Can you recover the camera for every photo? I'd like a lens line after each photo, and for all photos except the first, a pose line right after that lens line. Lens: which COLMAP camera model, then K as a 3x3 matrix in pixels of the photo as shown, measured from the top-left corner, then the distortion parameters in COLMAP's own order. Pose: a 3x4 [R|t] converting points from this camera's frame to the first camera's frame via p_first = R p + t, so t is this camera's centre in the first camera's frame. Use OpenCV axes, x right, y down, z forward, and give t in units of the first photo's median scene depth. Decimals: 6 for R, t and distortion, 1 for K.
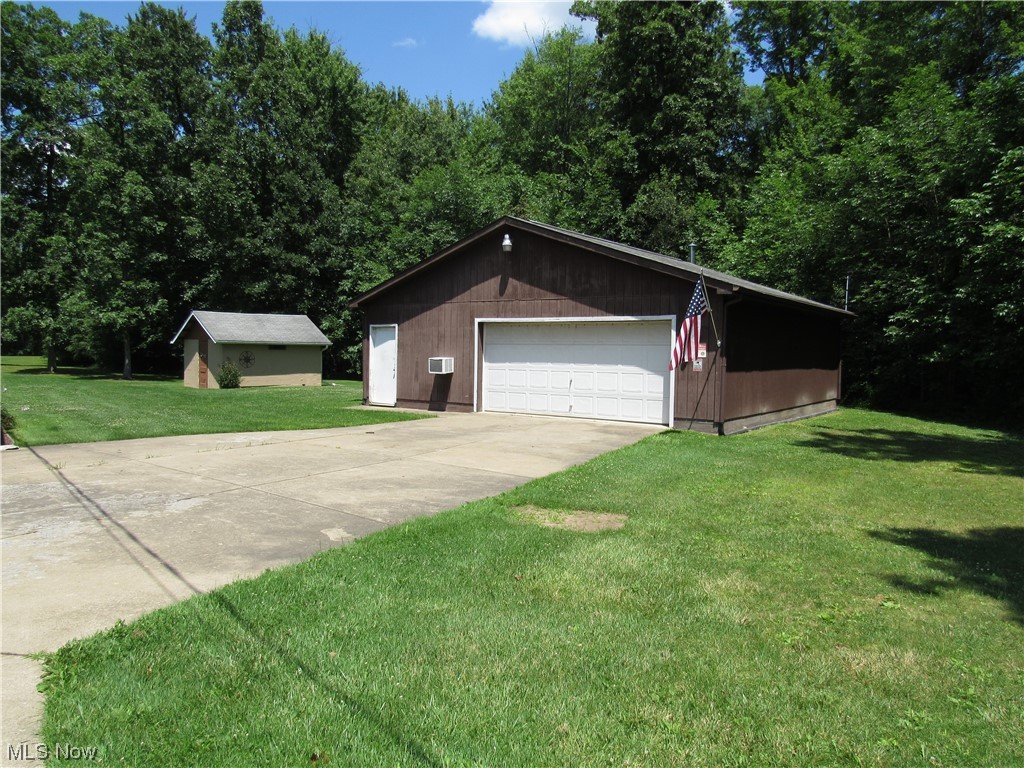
lens RADIAL K [[708.9, 0, 512.0], [0, 708.9, 384.0], [0, 0, 1]] dist [-0.031958, 0.000358]
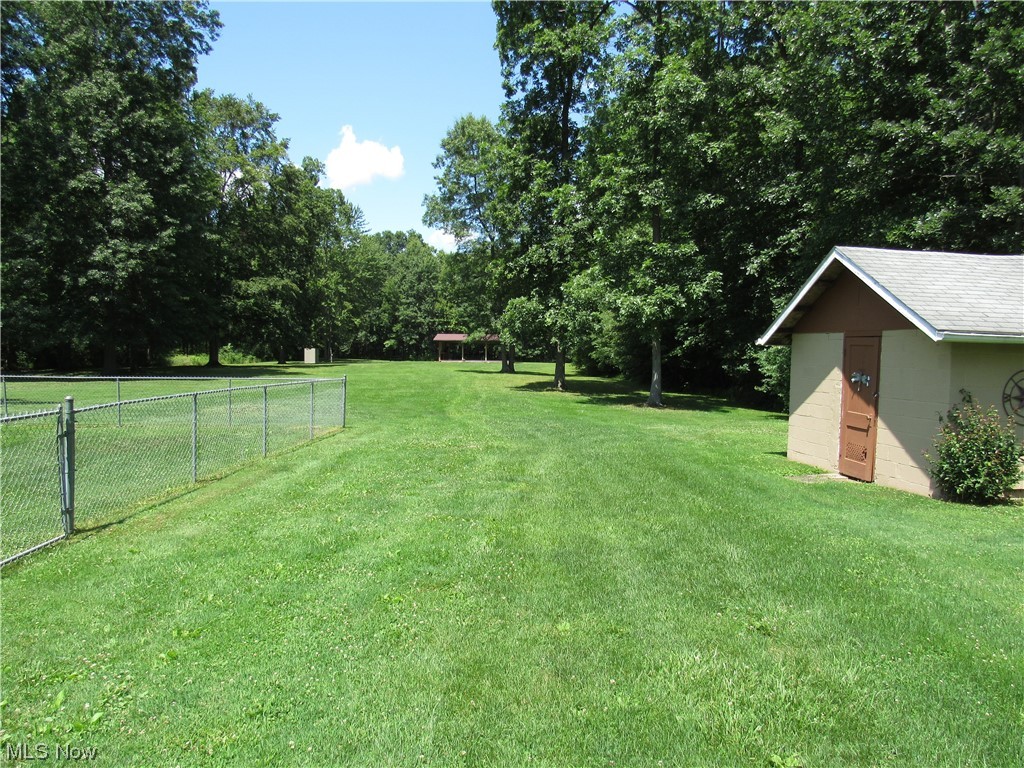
lens RADIAL K [[708.9, 0, 512.0], [0, 708.9, 384.0], [0, 0, 1]] dist [-0.031958, 0.000358]
pose [[0.763053, 0.030398, -0.645620, -0.269531], [-0.037738, 0.999285, 0.002448, -0.025343], [0.645233, 0.022497, 0.763655, 0.492784]]
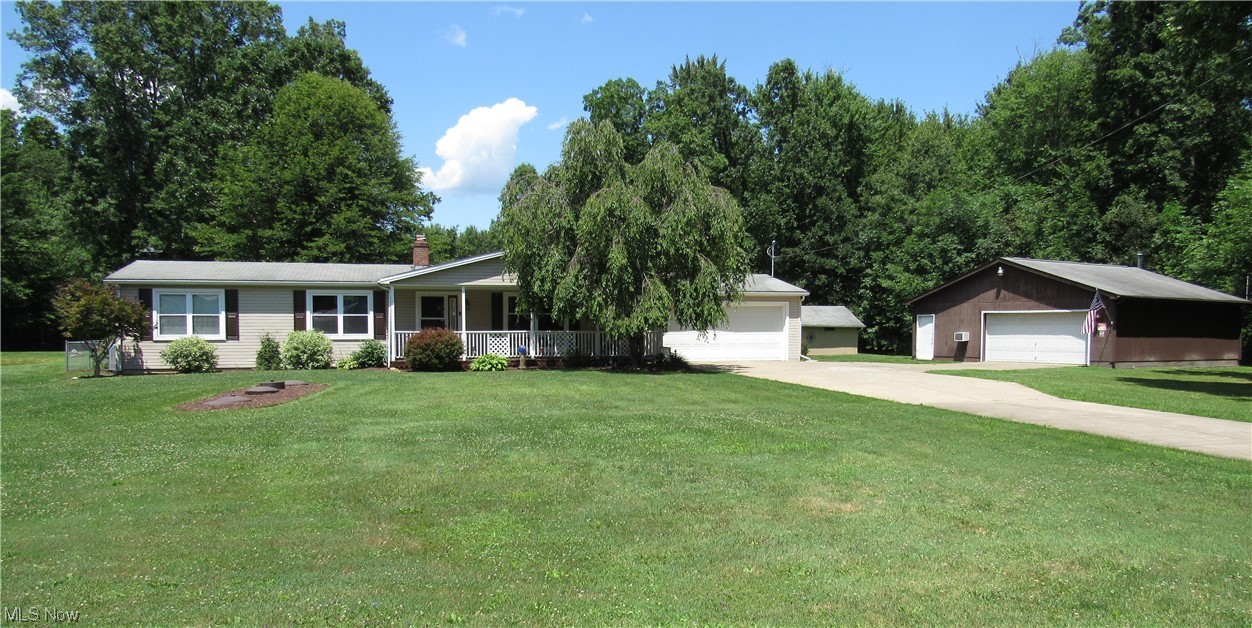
lens RADIAL K [[900.9, 0, 626.0], [0, 900.9, 358.6], [0, 0, 1]] dist [-0.019281, 0.000371]
pose [[0.920787, 0.003397, -0.390052, 0.003708], [-0.012226, 0.999722, -0.020155, 0.041056], [0.389875, 0.023328, 0.920572, -0.690749]]
